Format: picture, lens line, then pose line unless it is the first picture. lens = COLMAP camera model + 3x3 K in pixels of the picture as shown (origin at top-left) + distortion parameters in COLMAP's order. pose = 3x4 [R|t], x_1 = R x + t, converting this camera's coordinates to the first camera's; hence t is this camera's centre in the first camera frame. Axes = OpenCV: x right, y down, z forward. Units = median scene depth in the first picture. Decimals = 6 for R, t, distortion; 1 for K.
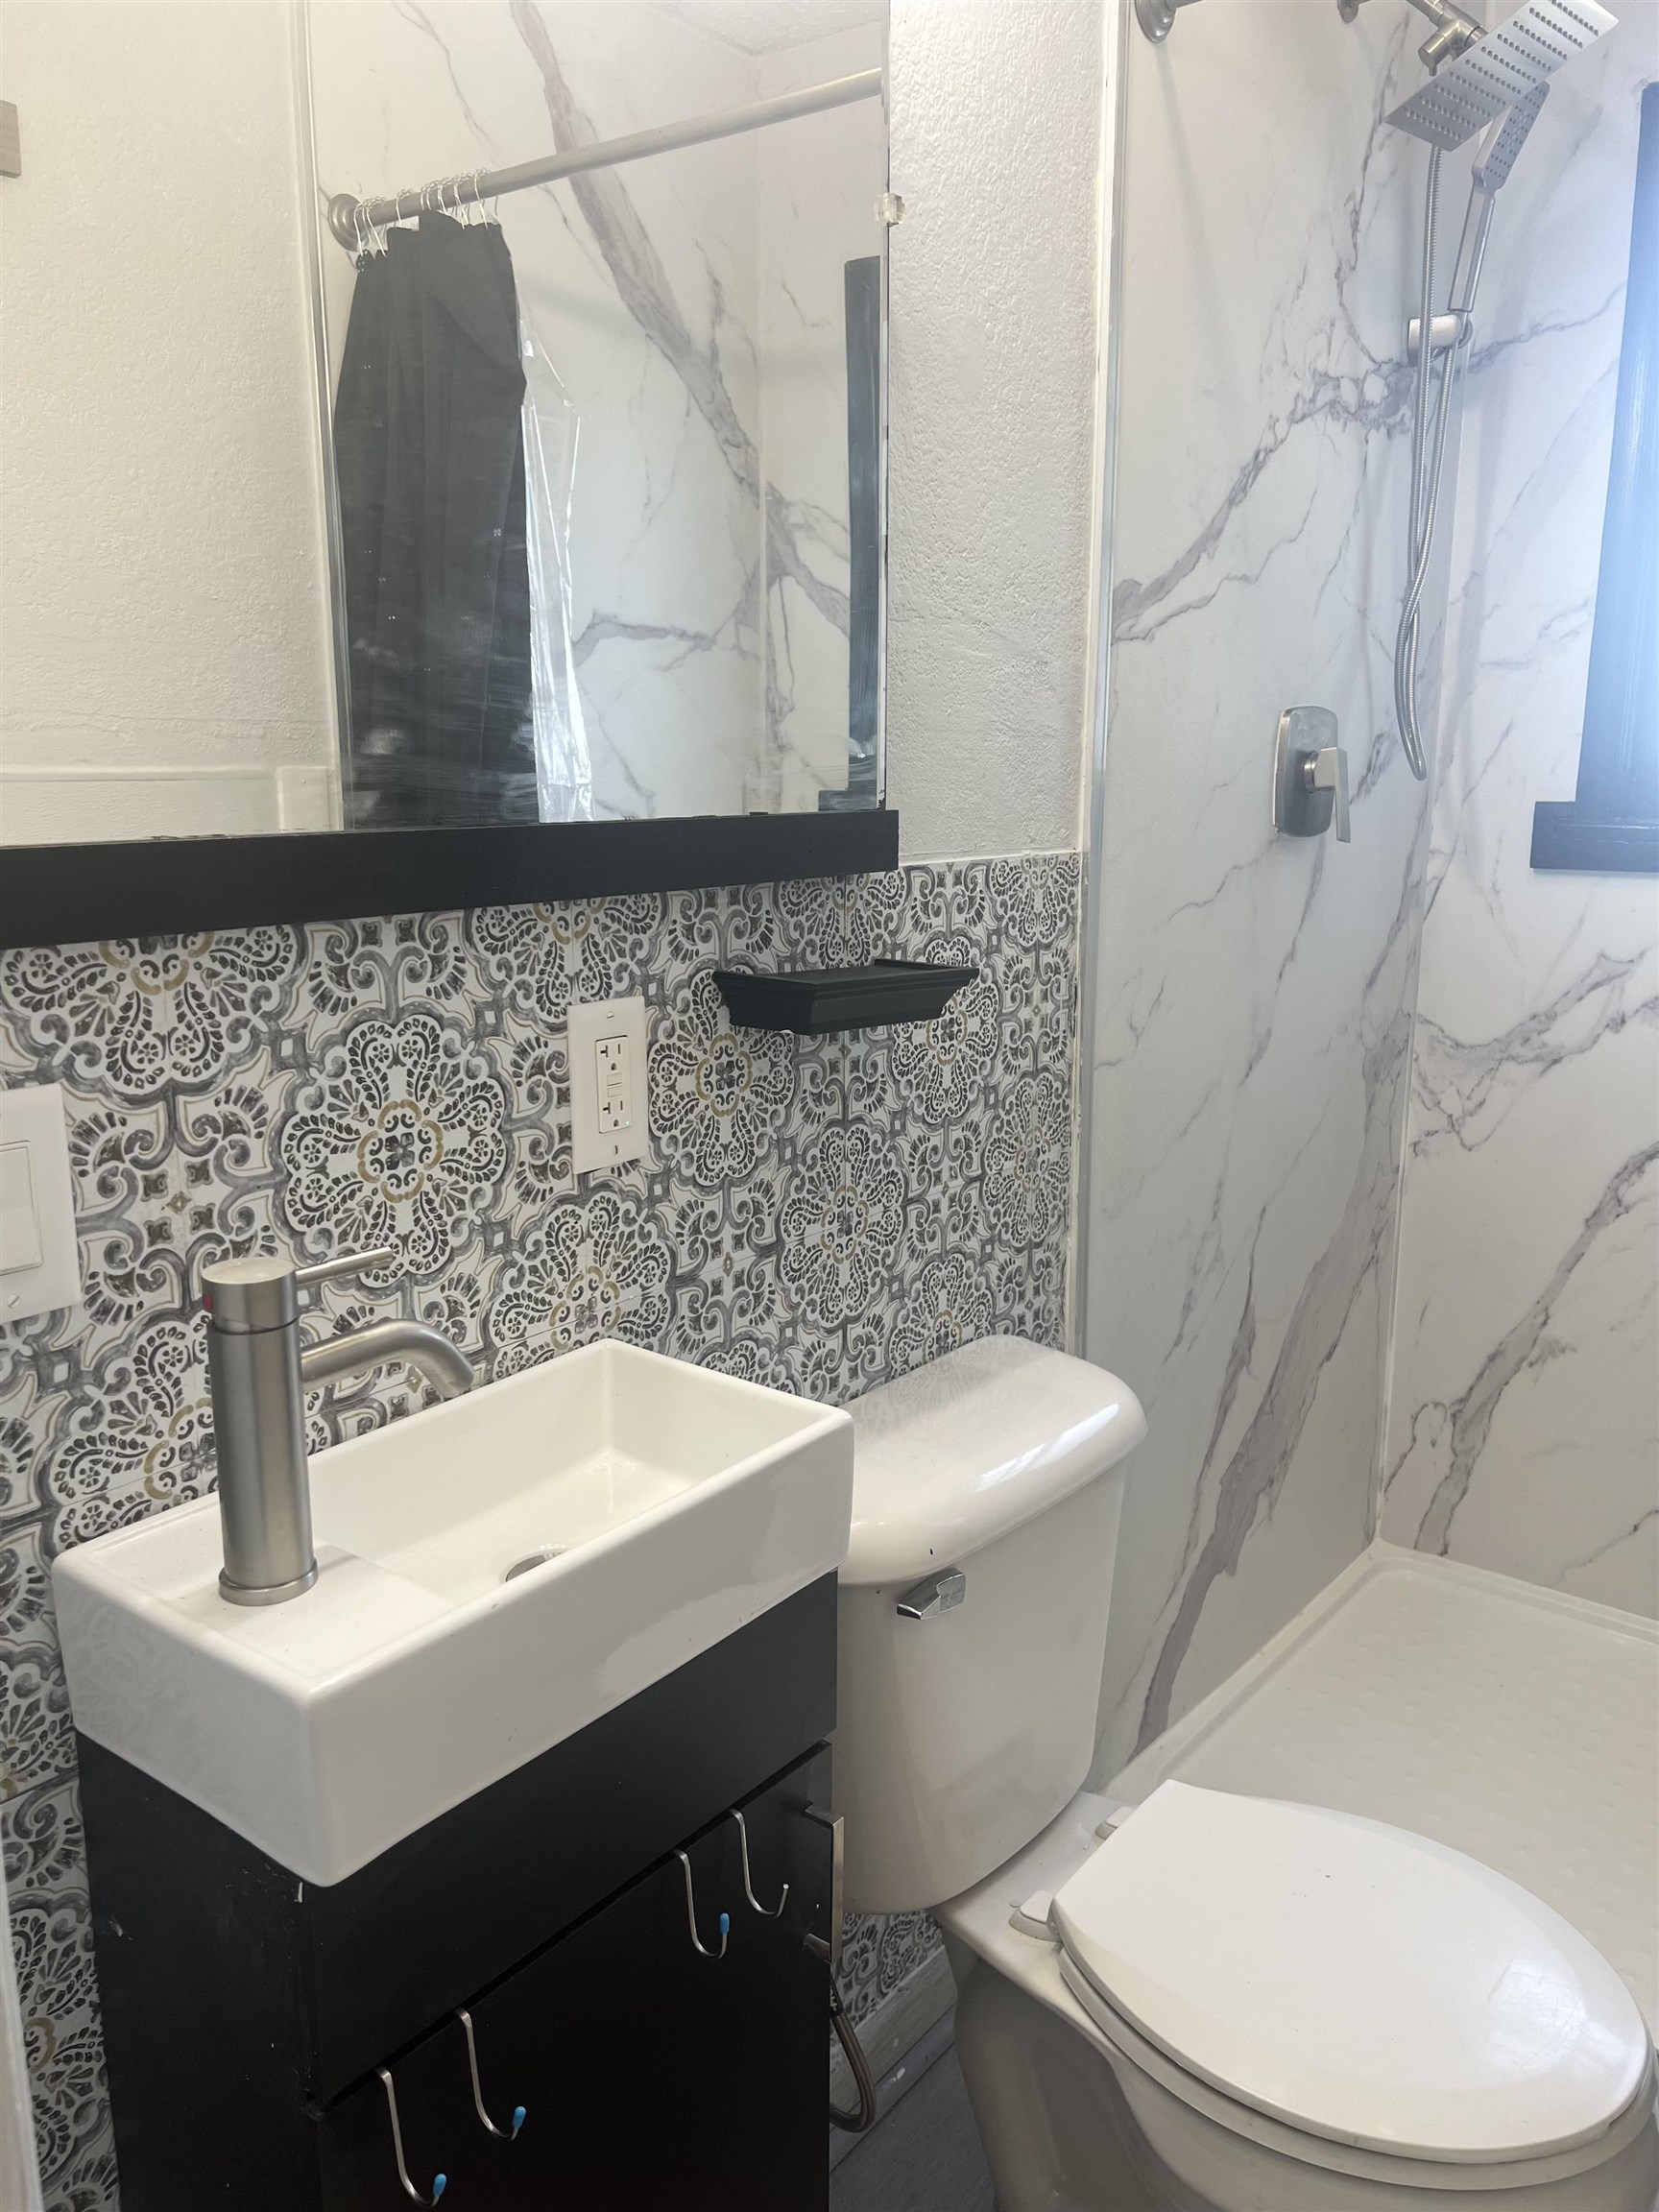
lens RADIAL K [[1680.9, 0, 824.5], [0, 1680.9, 1089.1], [0, 0, 1]] dist [0.065098, -0.080200]
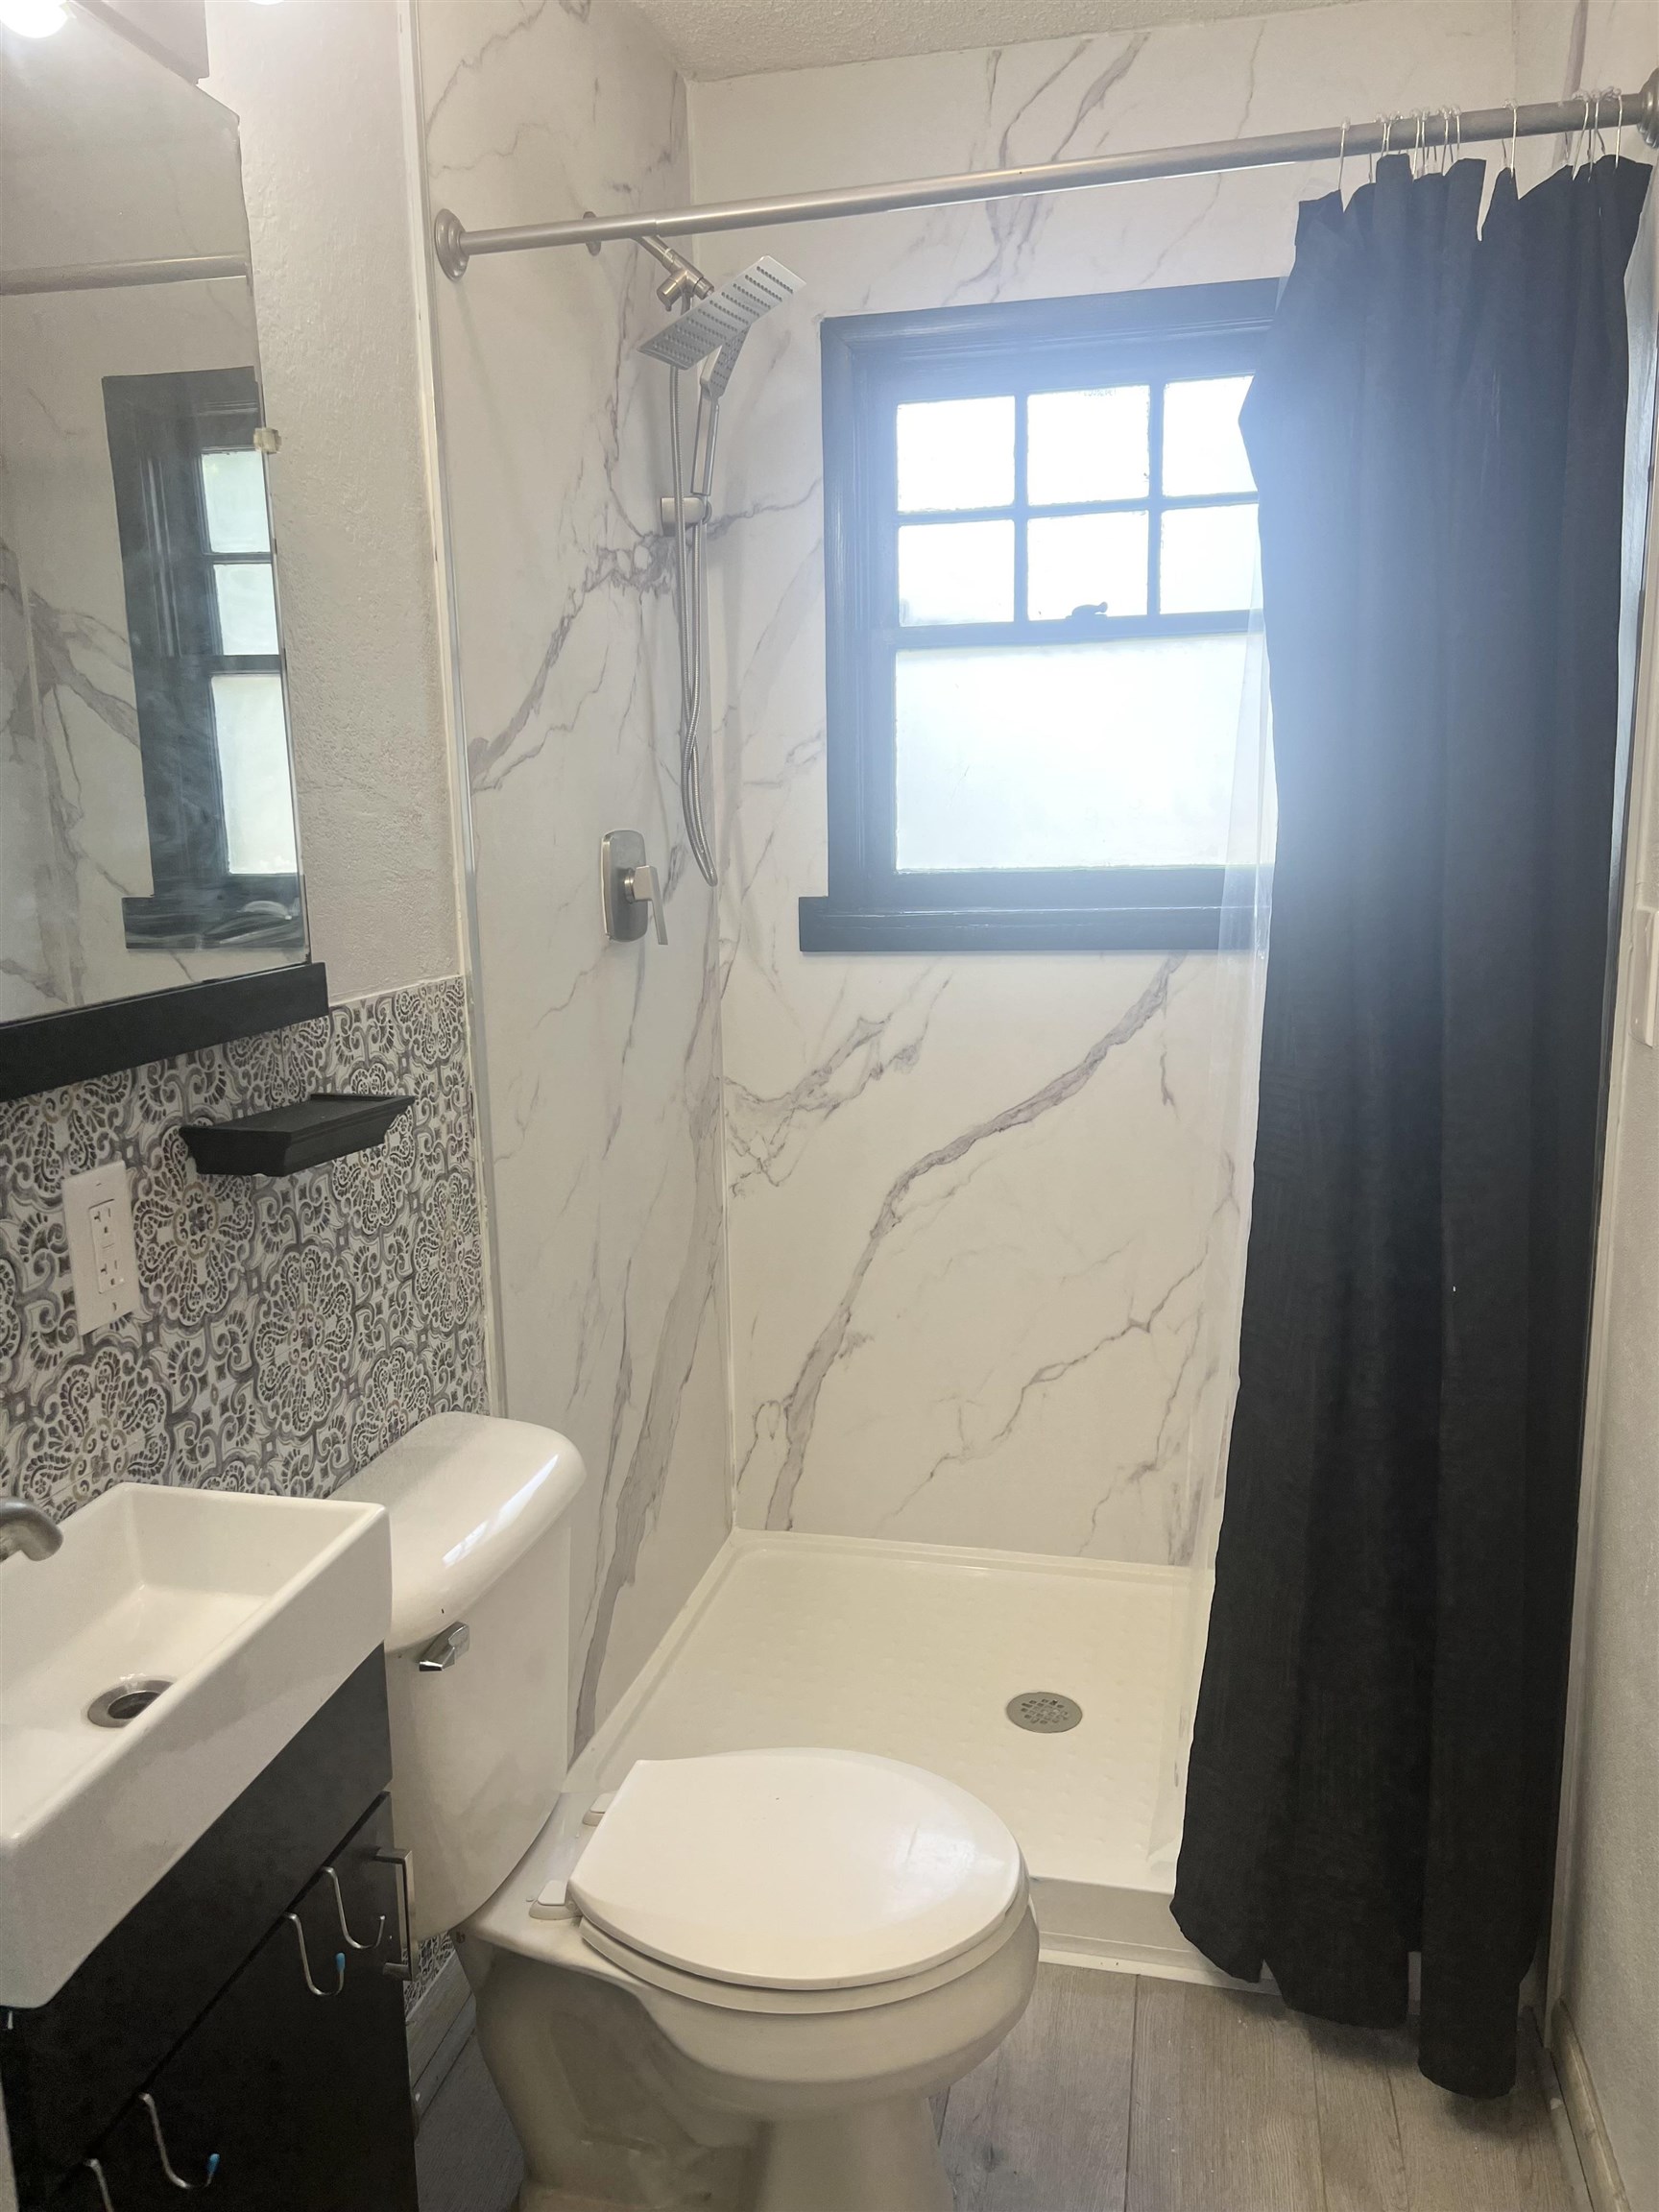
lens RADIAL K [[1680.9, 0, 827.1], [0, 1680.9, 1119.6], [0, 0, 1]] dist [0.065098, -0.080200]
pose [[0.900494, -0.105017, 0.421997, -0.111469], [0.108526, 0.993968, 0.015775, -0.034934], [-0.421108, 0.031592, 0.906460, -0.120354]]
